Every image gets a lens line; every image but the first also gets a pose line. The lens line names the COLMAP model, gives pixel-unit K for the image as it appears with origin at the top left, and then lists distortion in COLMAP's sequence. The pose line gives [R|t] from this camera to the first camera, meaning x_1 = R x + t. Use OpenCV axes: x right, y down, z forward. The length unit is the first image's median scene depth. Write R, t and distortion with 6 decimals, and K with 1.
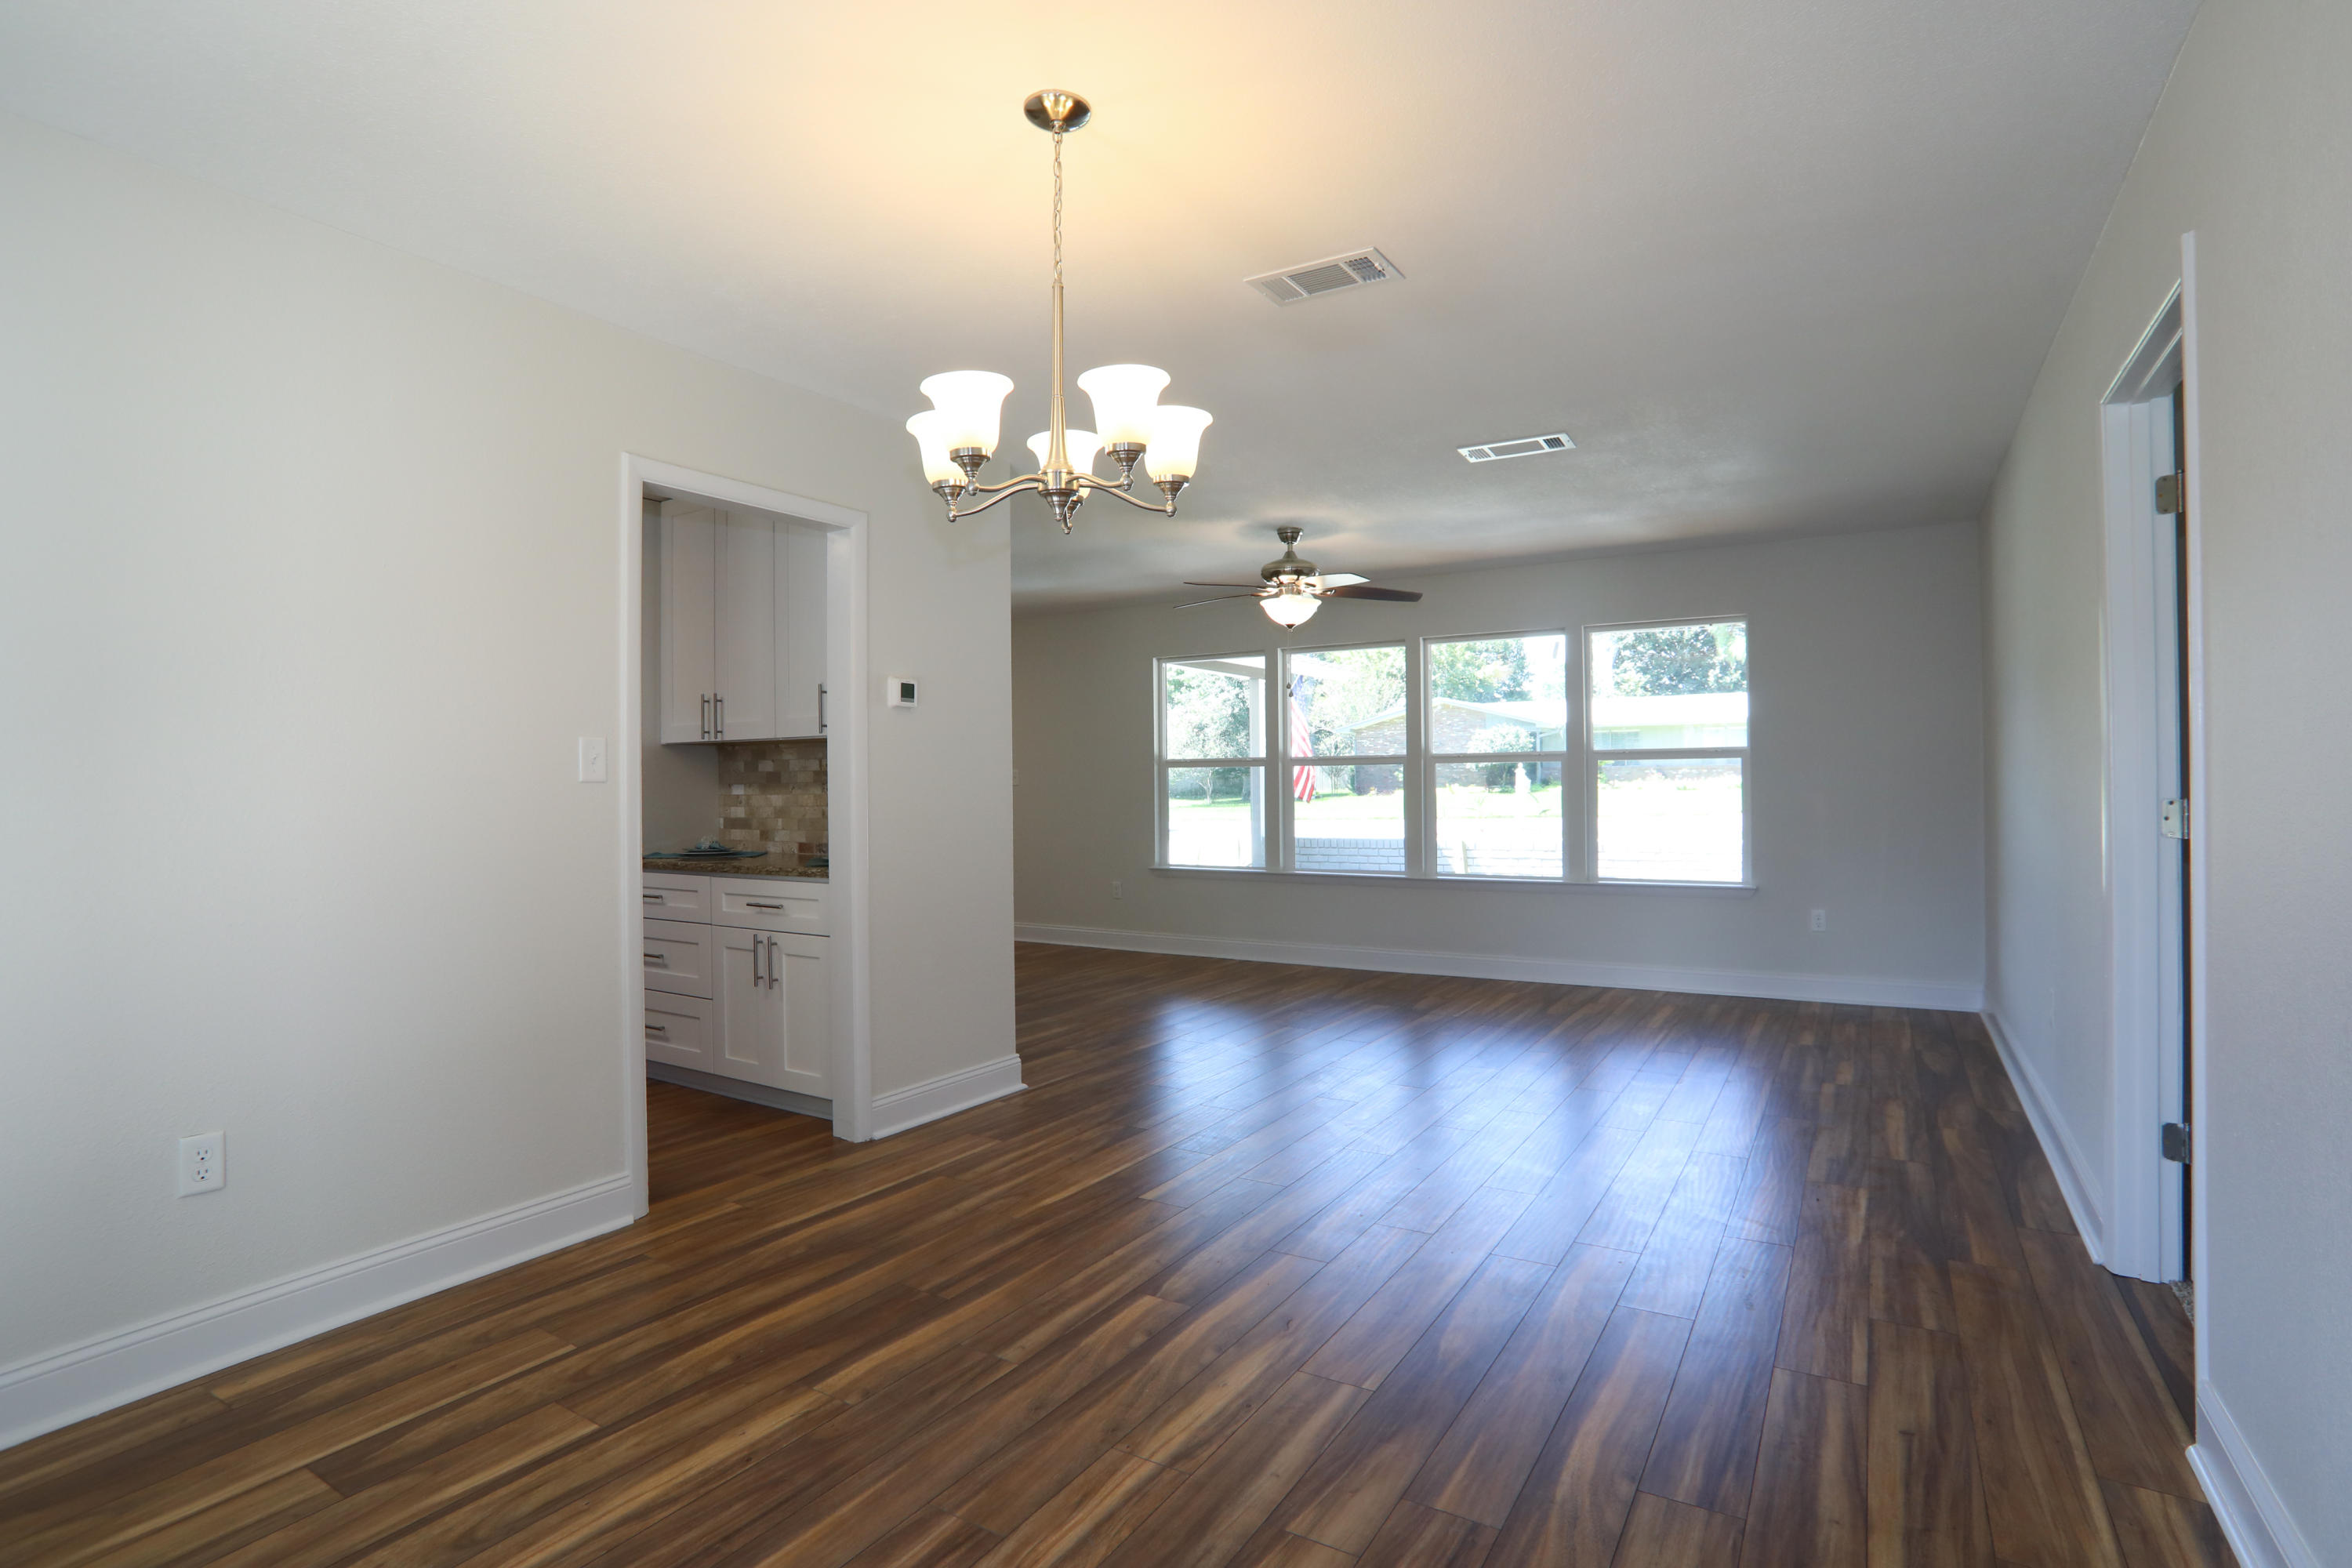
lens RADIAL K [[1144.0, 0, 1186.1], [0, 1144.0, 769.9], [0, 0, 1]] dist [-0.025981, 0.010477]
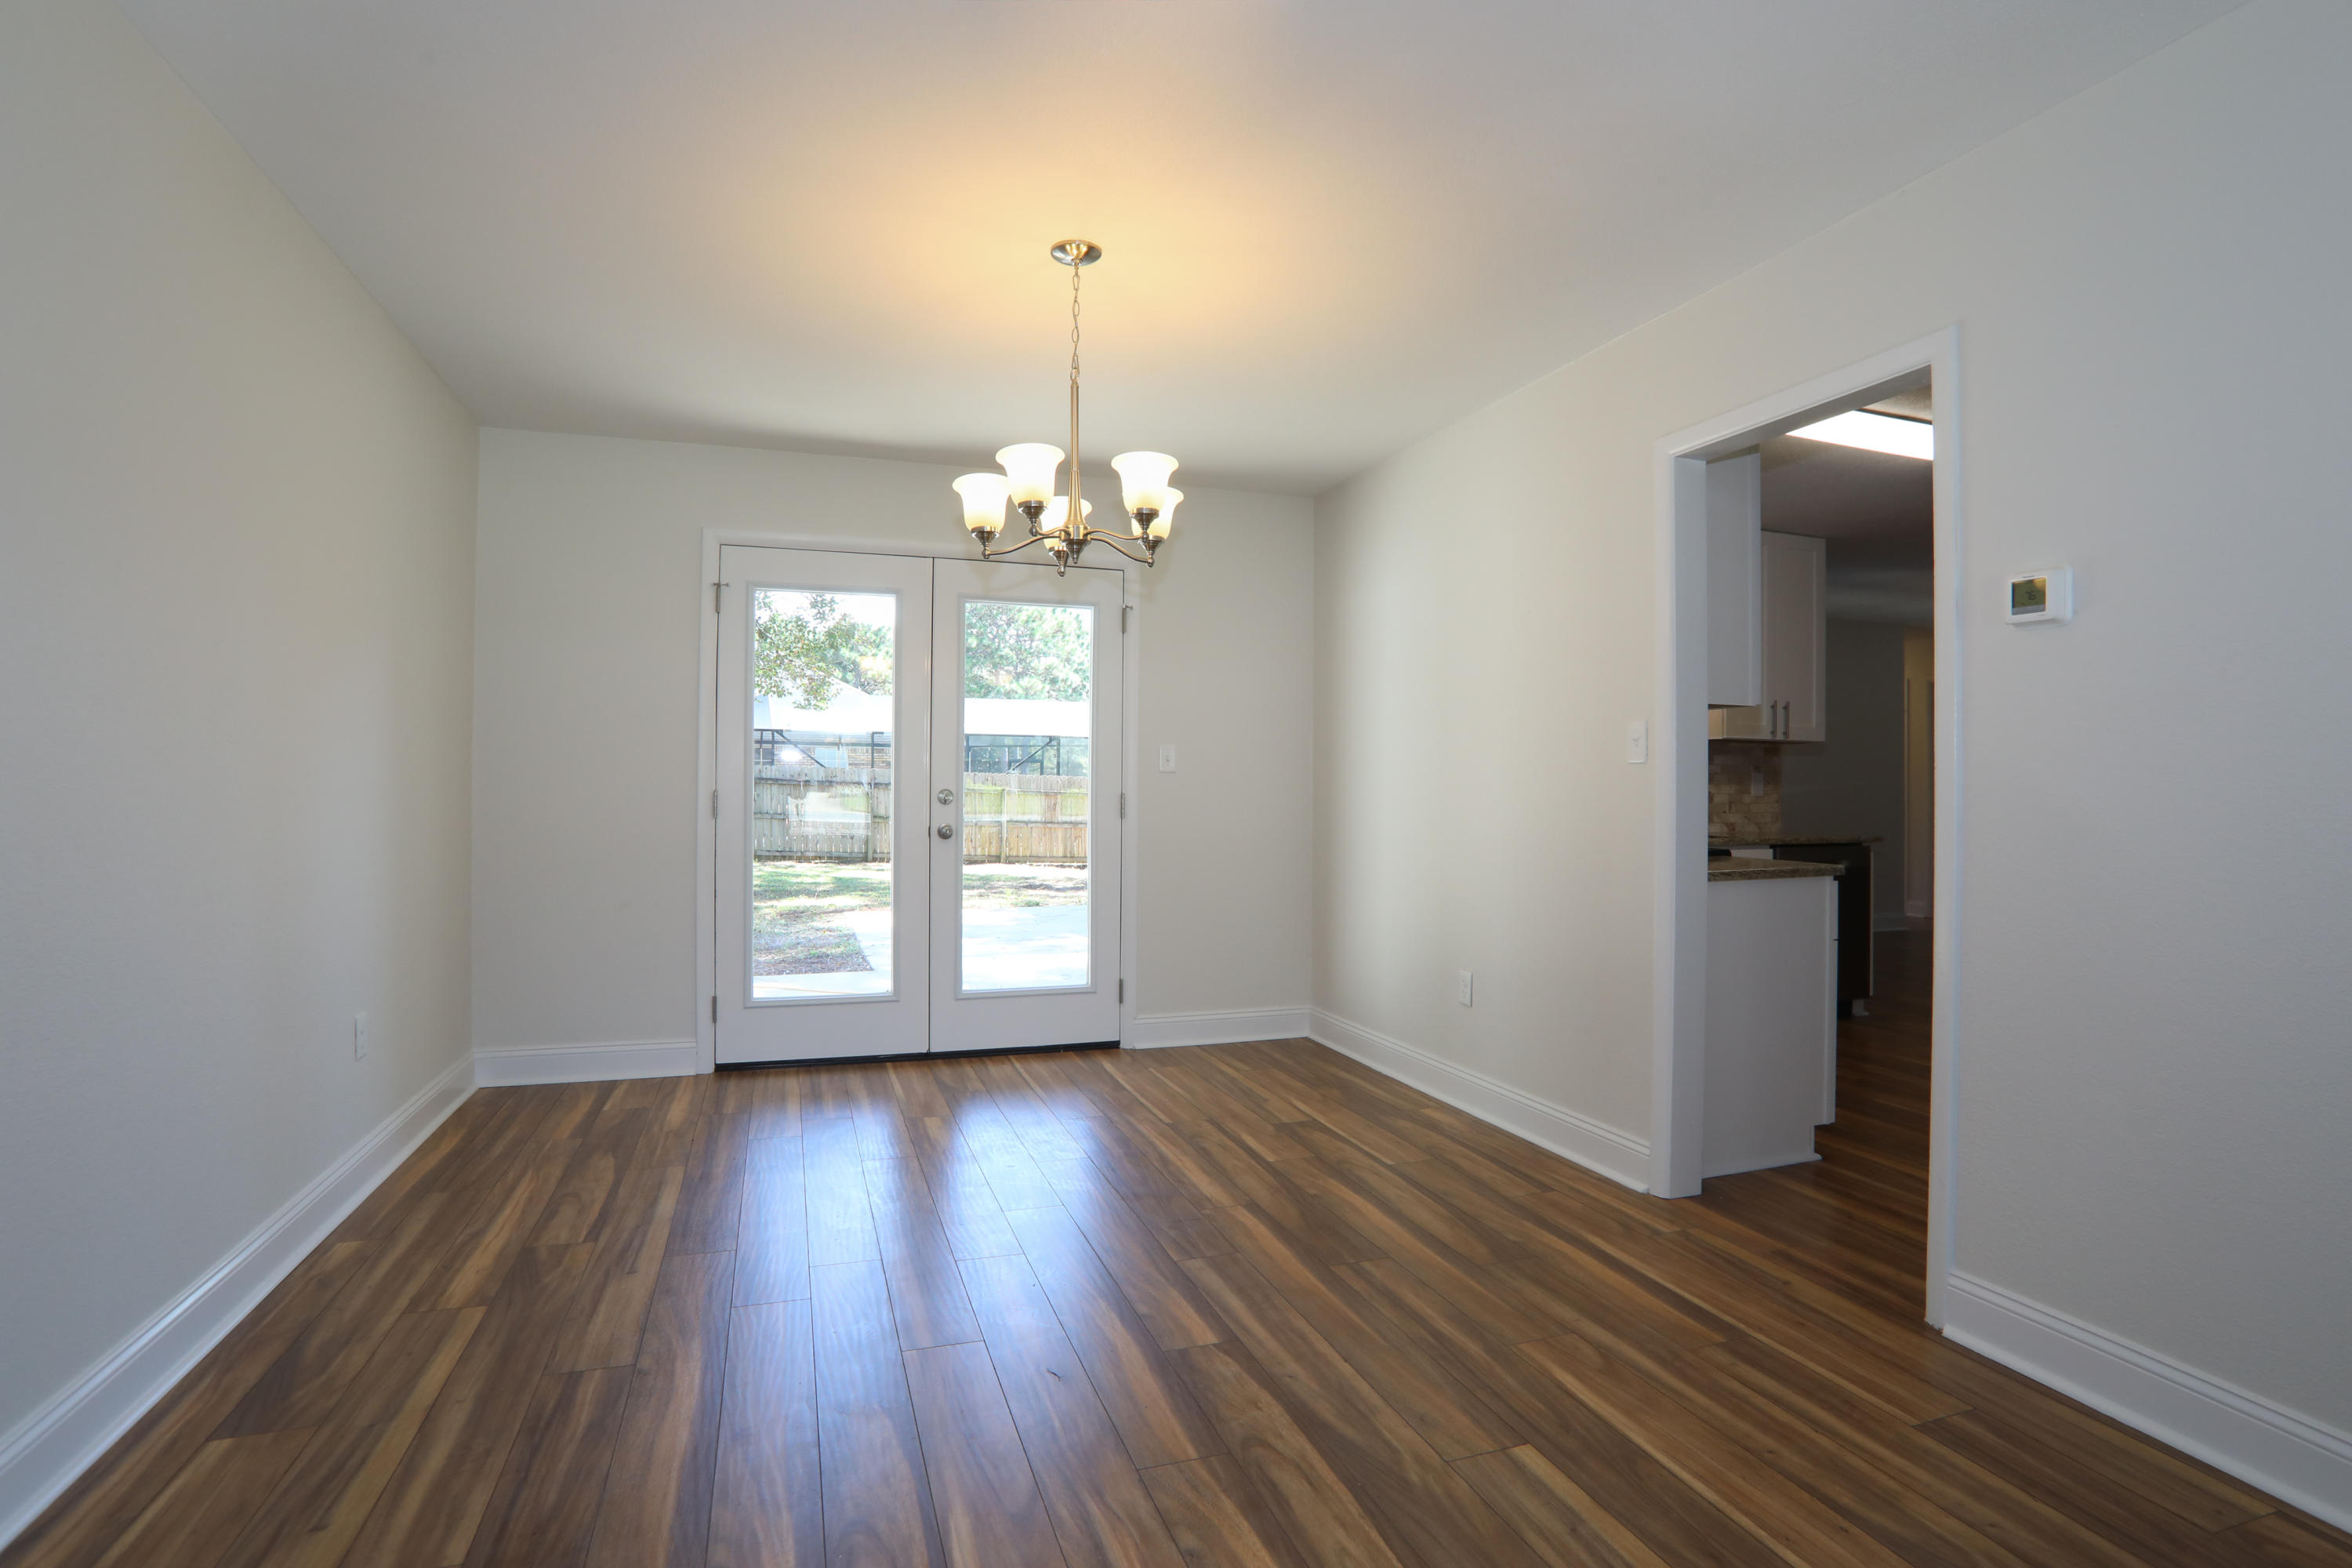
lens RADIAL K [[1144.0, 0, 1176.1], [0, 1144.0, 780.5], [0, 0, 1]] dist [-0.025981, 0.010477]
pose [[-0.626757, 0.001020, -0.779214, 0.620410], [0.010735, 0.999916, -0.007326, 0.030165], [0.779141, -0.012956, -0.626715, 1.412472]]
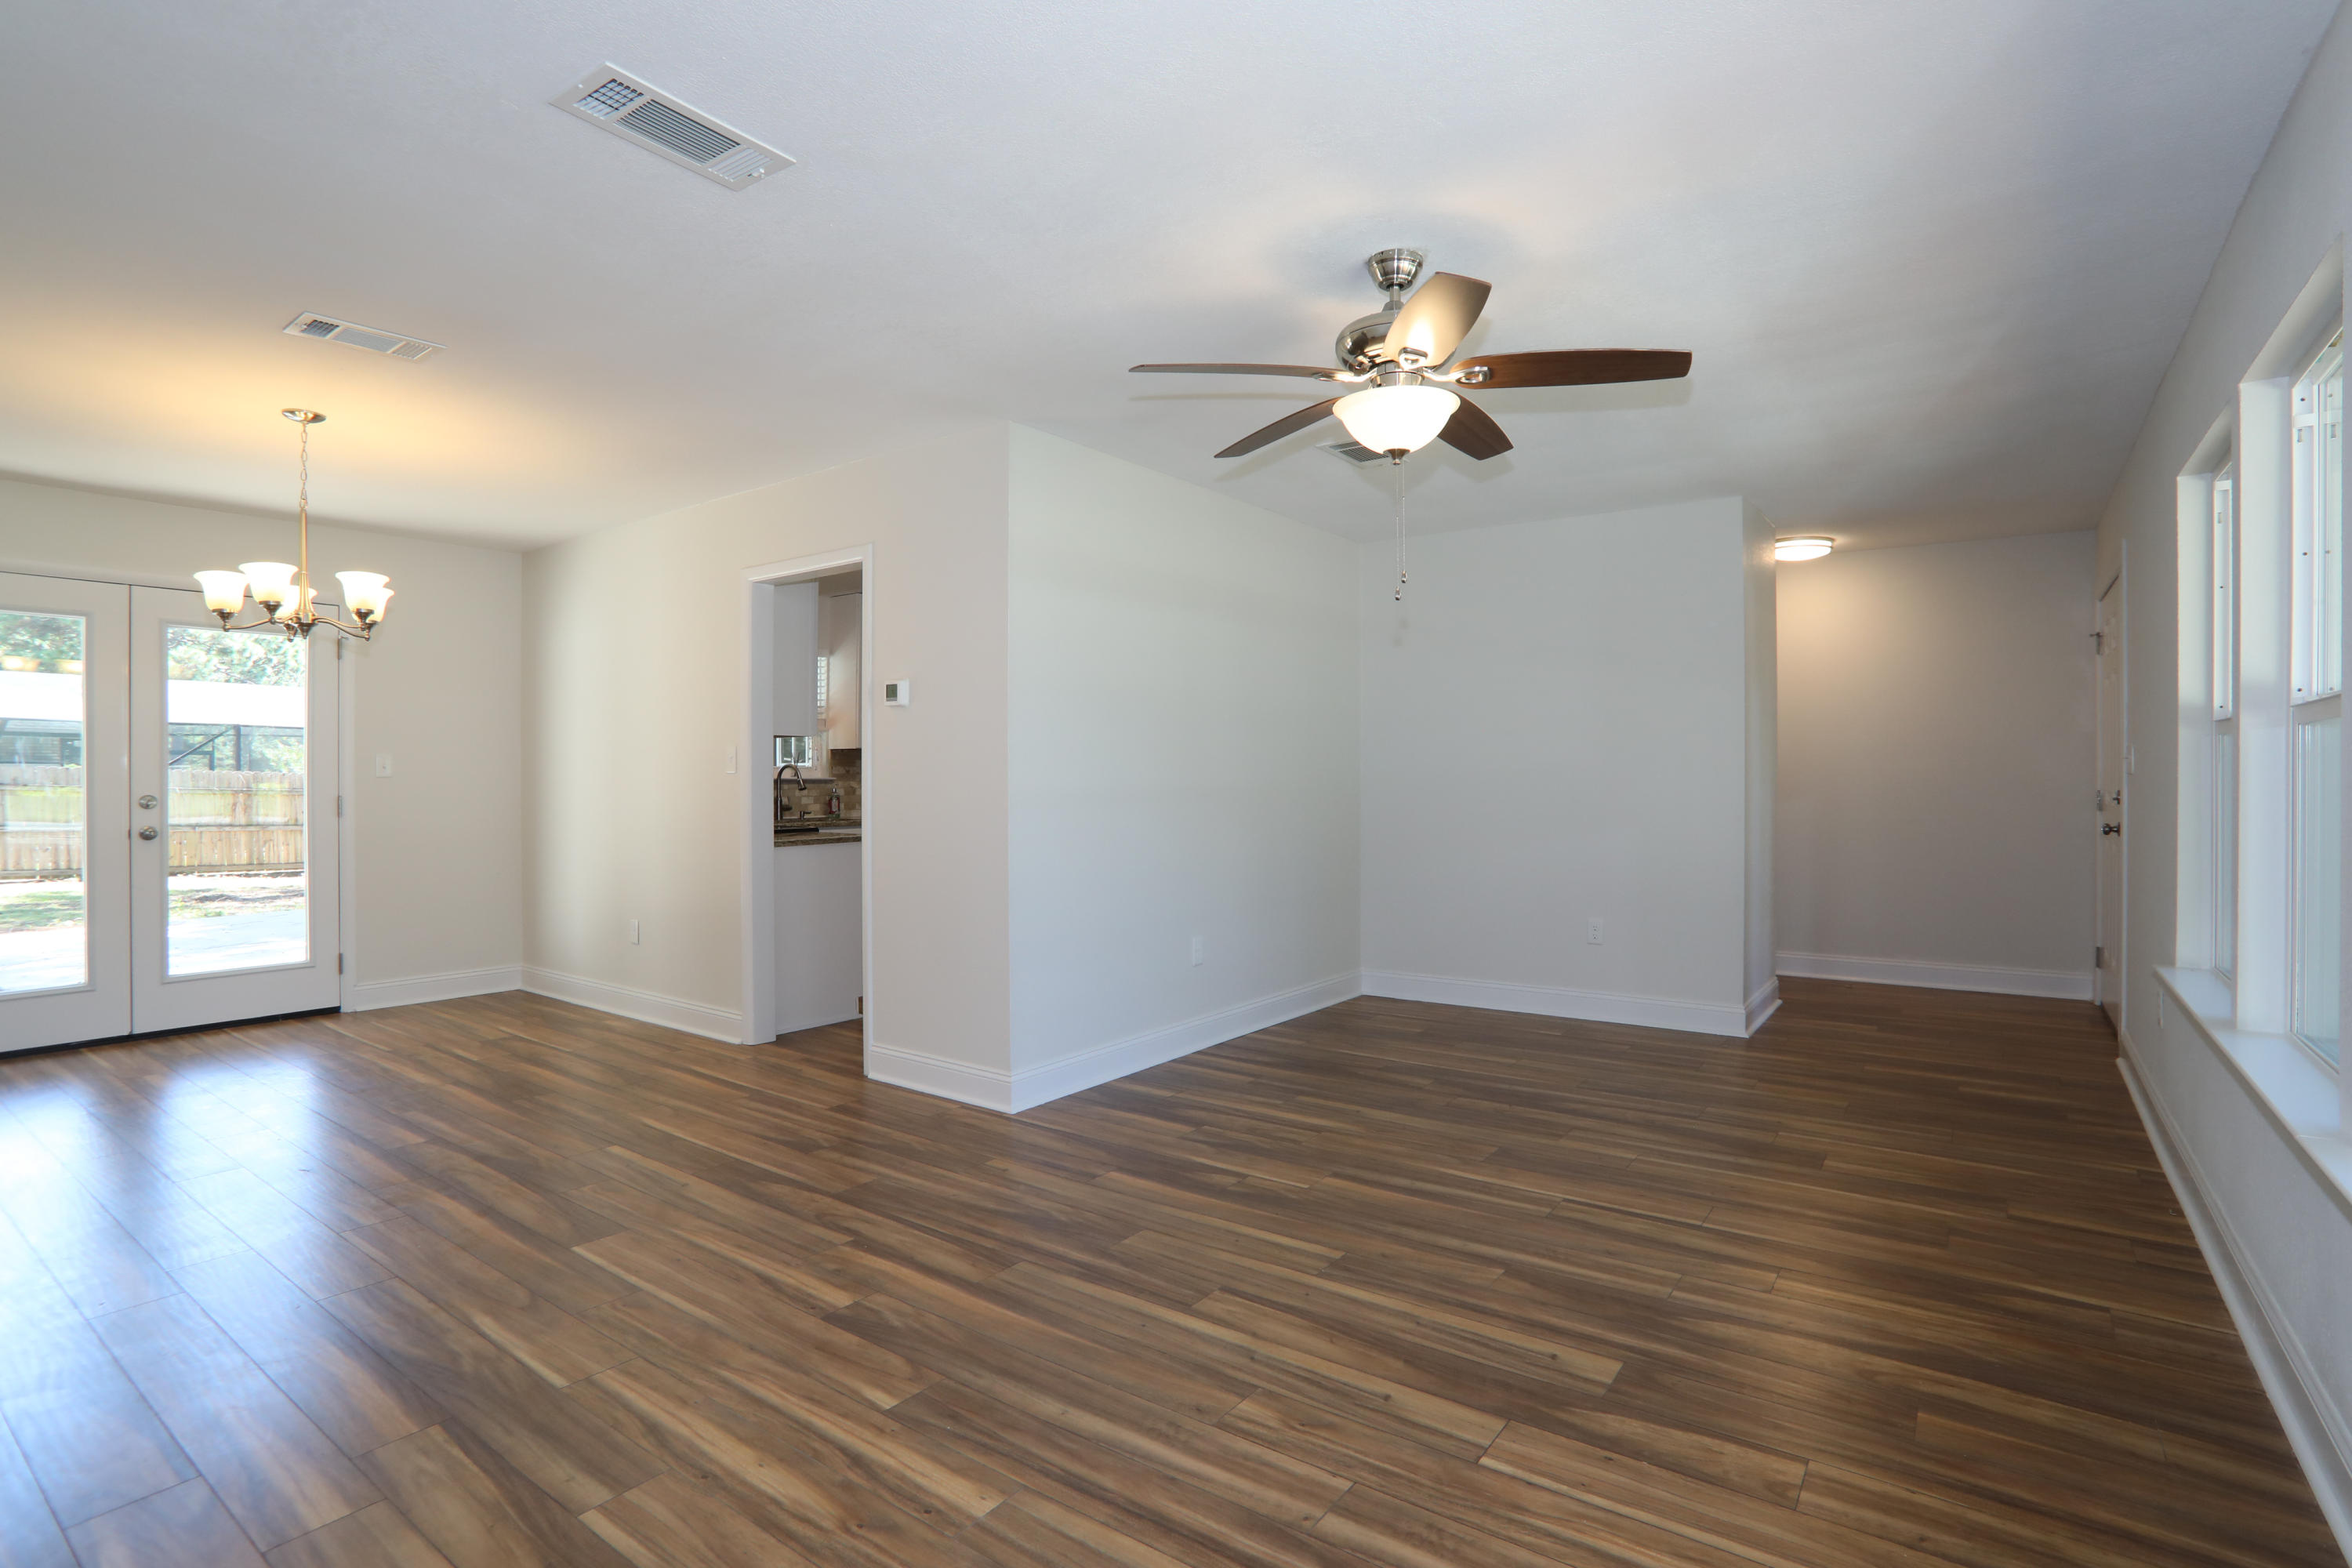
lens RADIAL K [[1144.0, 0, 1110.0], [0, 1144.0, 786.9], [0, 0, 1]] dist [-0.025981, 0.010477]
pose [[-0.117353, 0.016351, -0.992956, 1.153020], [0.017303, 0.999746, 0.014418, 0.015099], [0.992940, -0.015489, -0.117606, 1.853600]]
